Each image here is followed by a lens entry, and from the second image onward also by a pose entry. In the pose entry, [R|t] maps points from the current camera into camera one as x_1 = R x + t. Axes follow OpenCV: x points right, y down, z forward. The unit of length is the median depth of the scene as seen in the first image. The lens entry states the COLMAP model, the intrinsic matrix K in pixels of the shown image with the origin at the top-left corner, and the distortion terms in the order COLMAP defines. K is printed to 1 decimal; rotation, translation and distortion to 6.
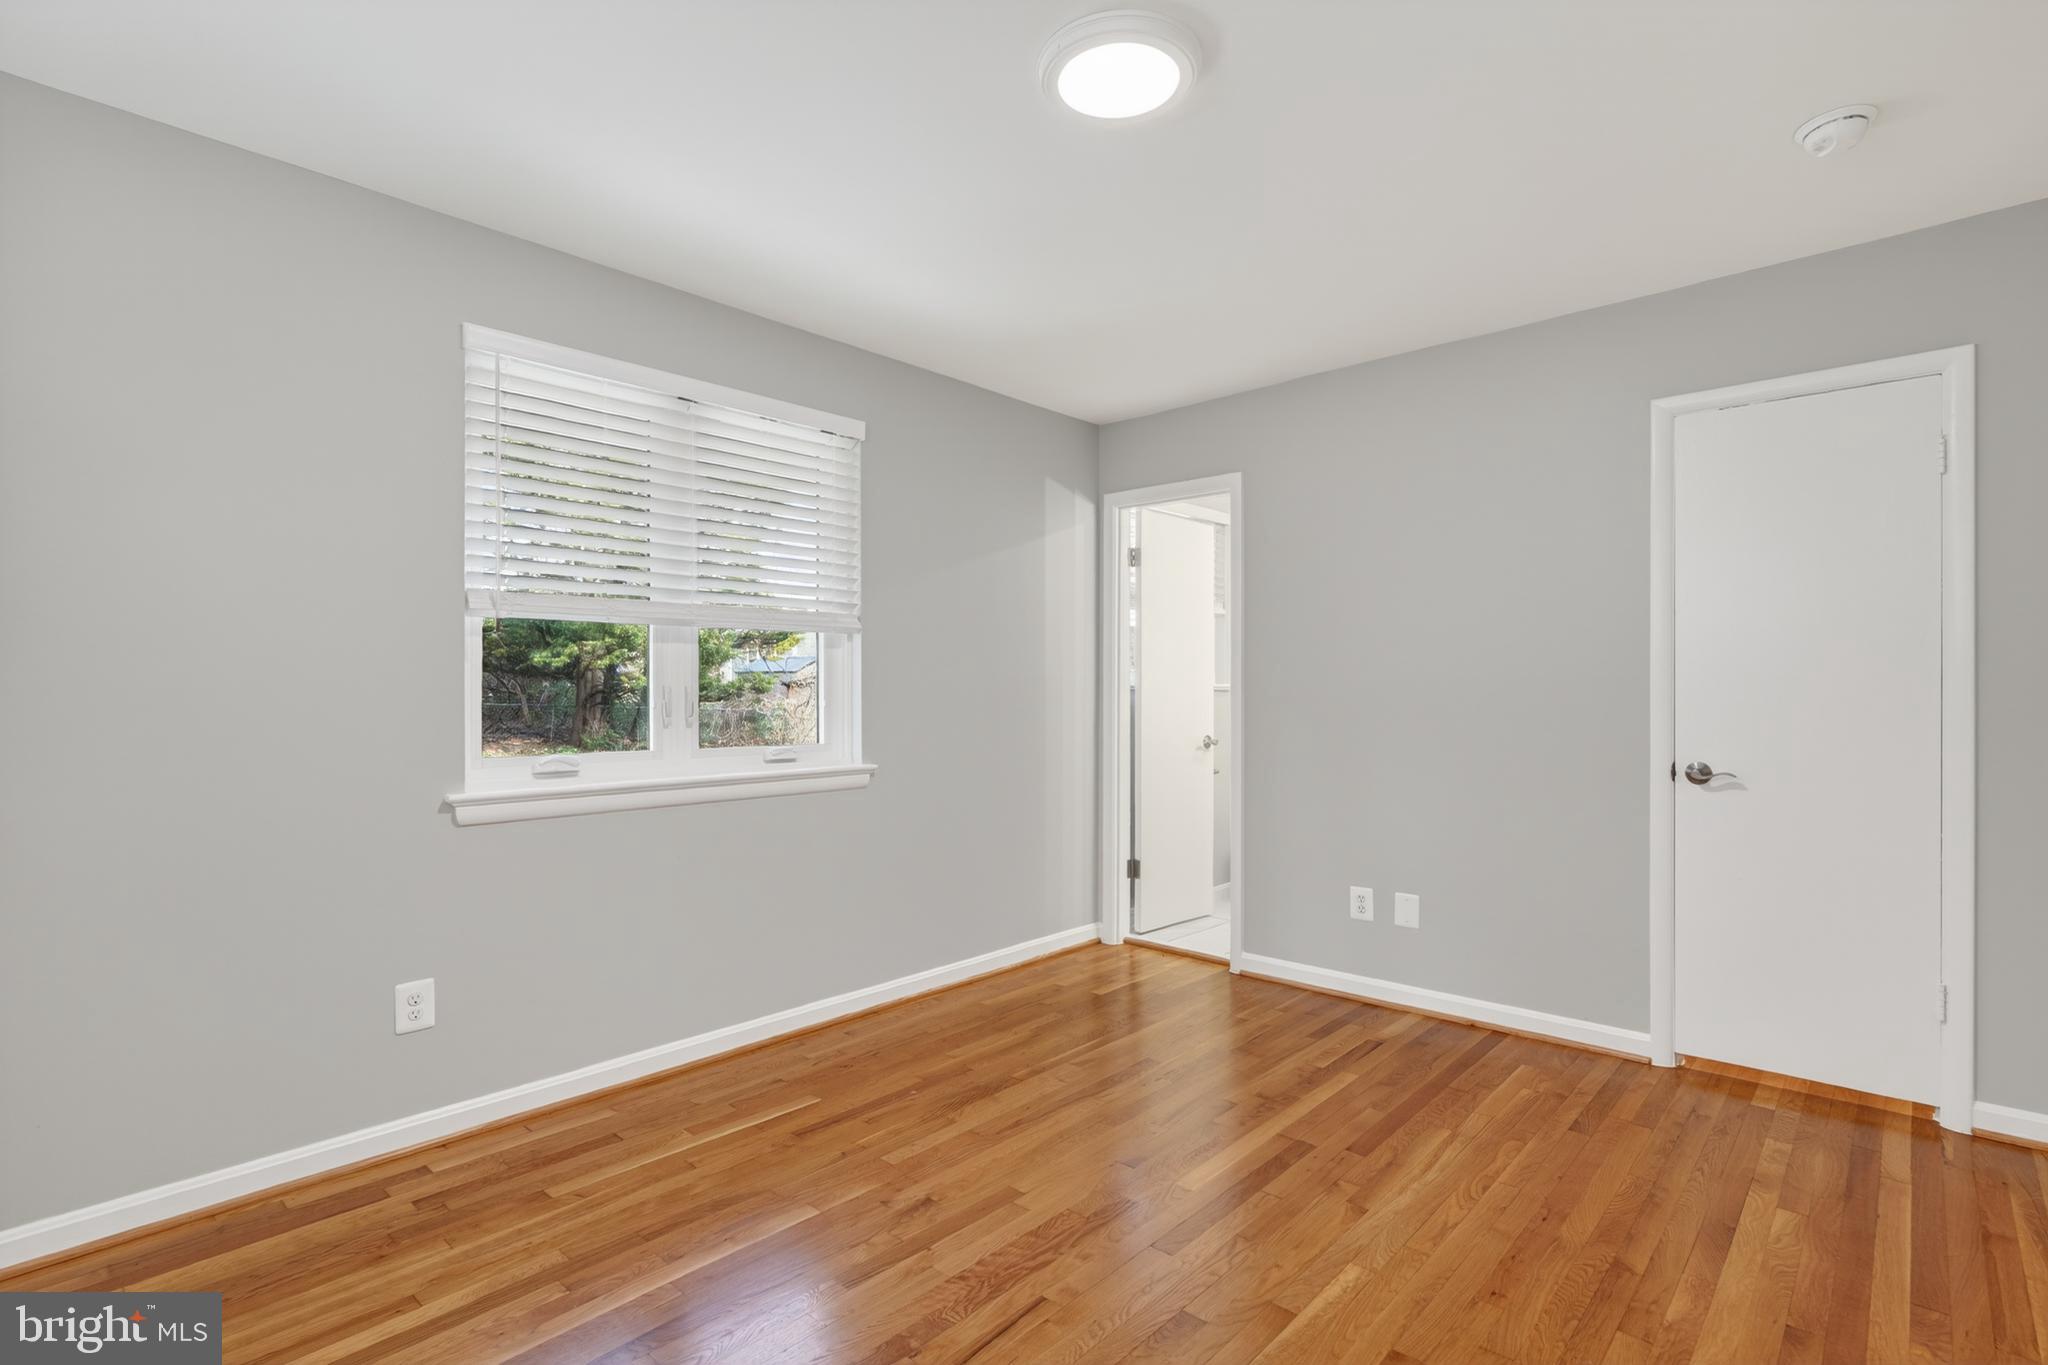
lens RADIAL K [[979.6, 0, 1023.9], [0, 979.6, 692.4], [0, 0, 1]] dist [-0.000376, -0.000052]
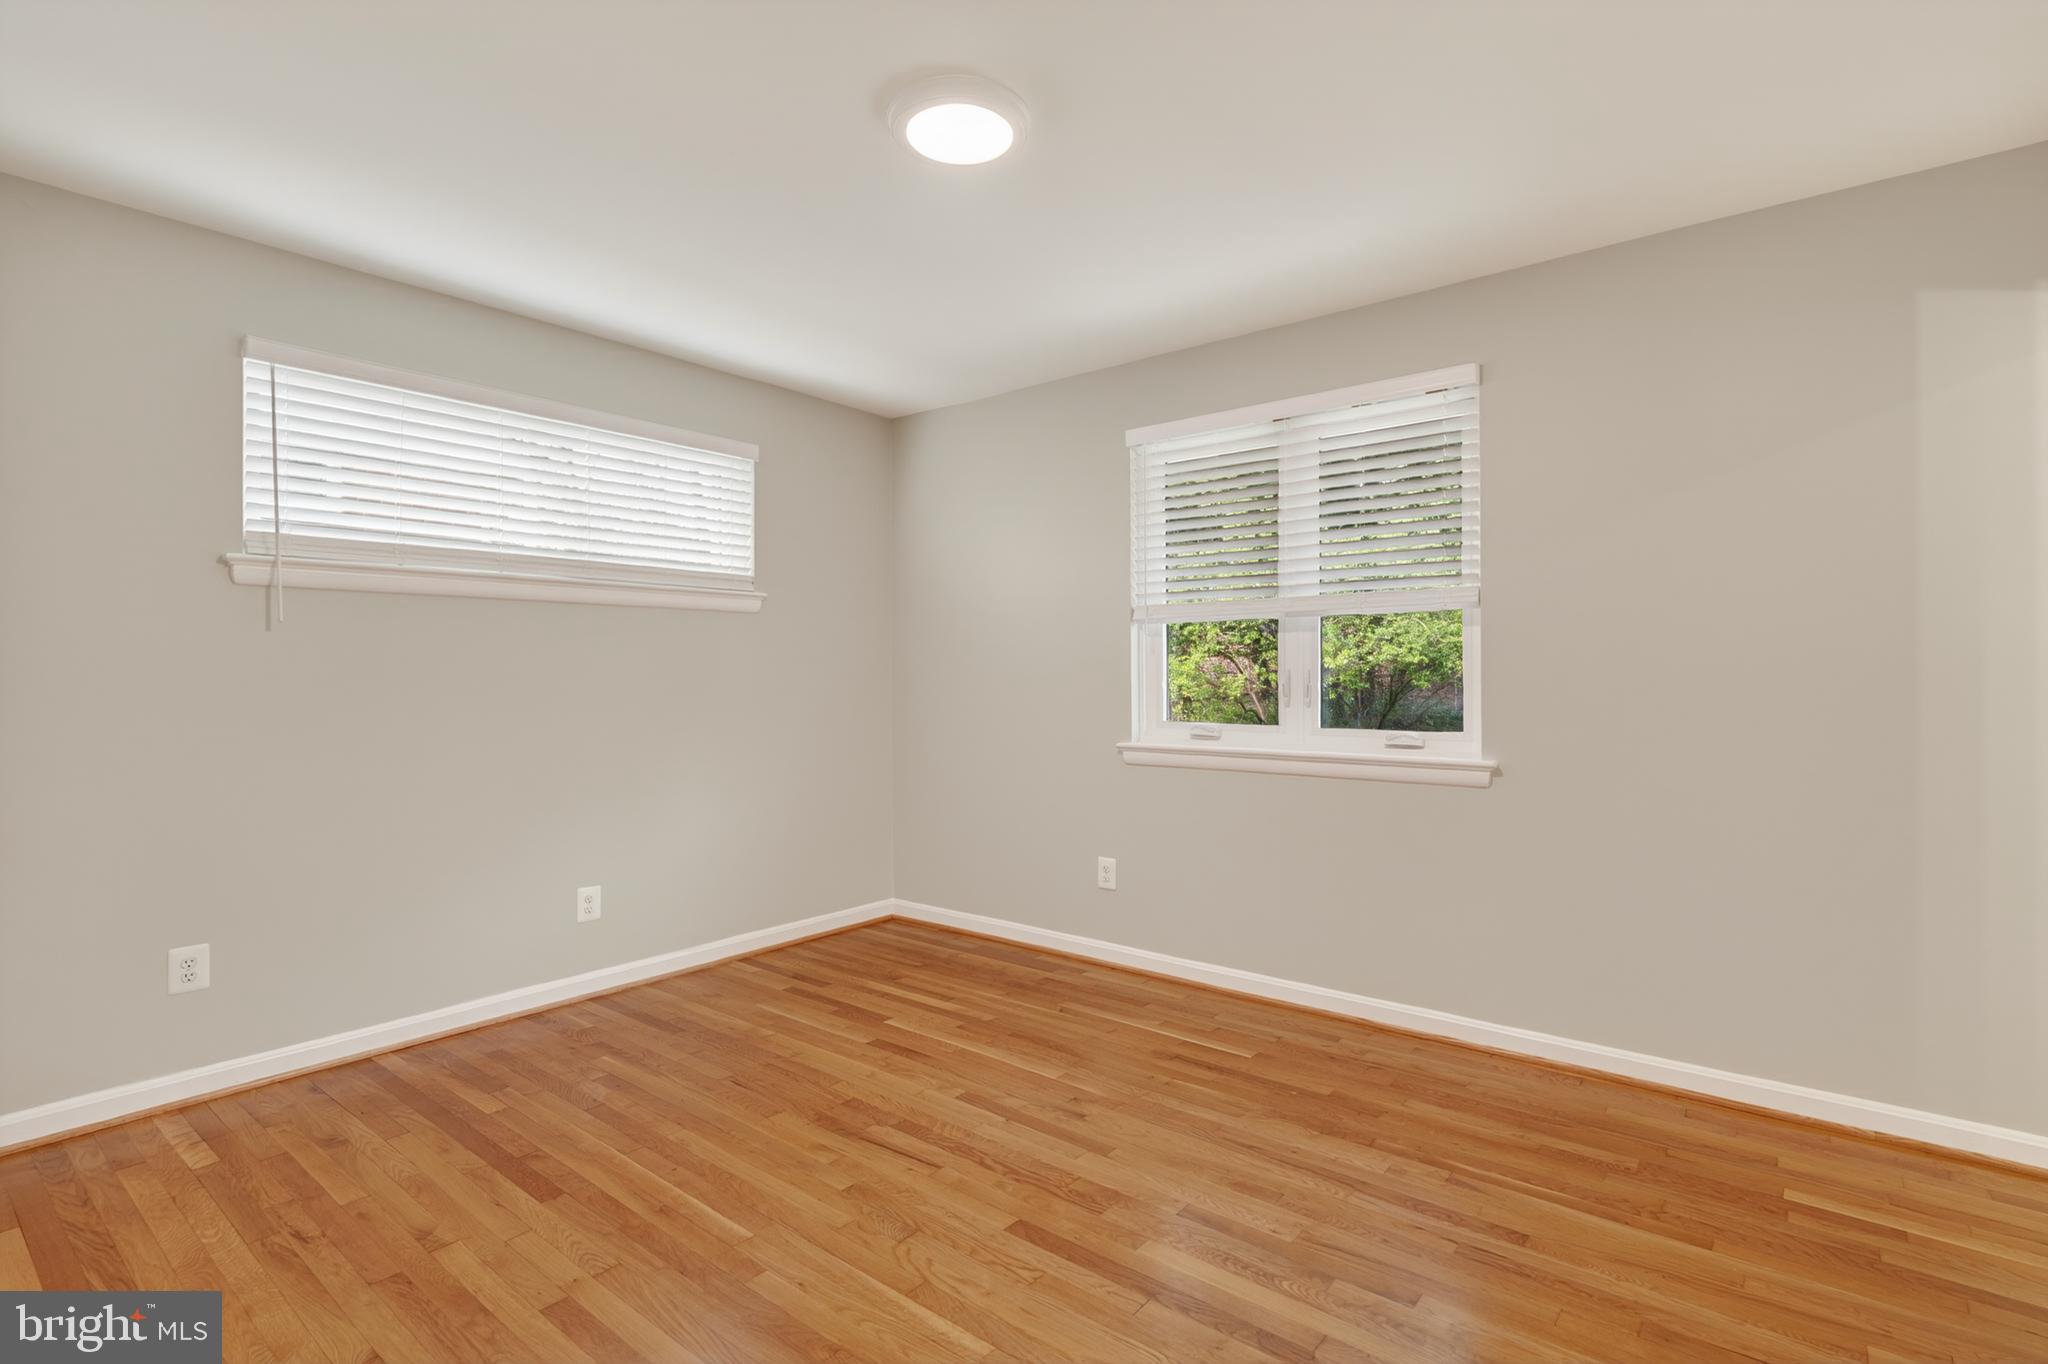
lens RADIAL K [[970.7, 0, 1027.0], [0, 970.7, 674.5], [0, 0, 1]] dist [0.000072, -0.000060]
pose [[0.066736, 0.003447, -0.997765, 0.807286], [-0.001143, 0.999994, 0.003378, -0.005237], [0.997770, 0.000915, 0.066740, 0.664878]]
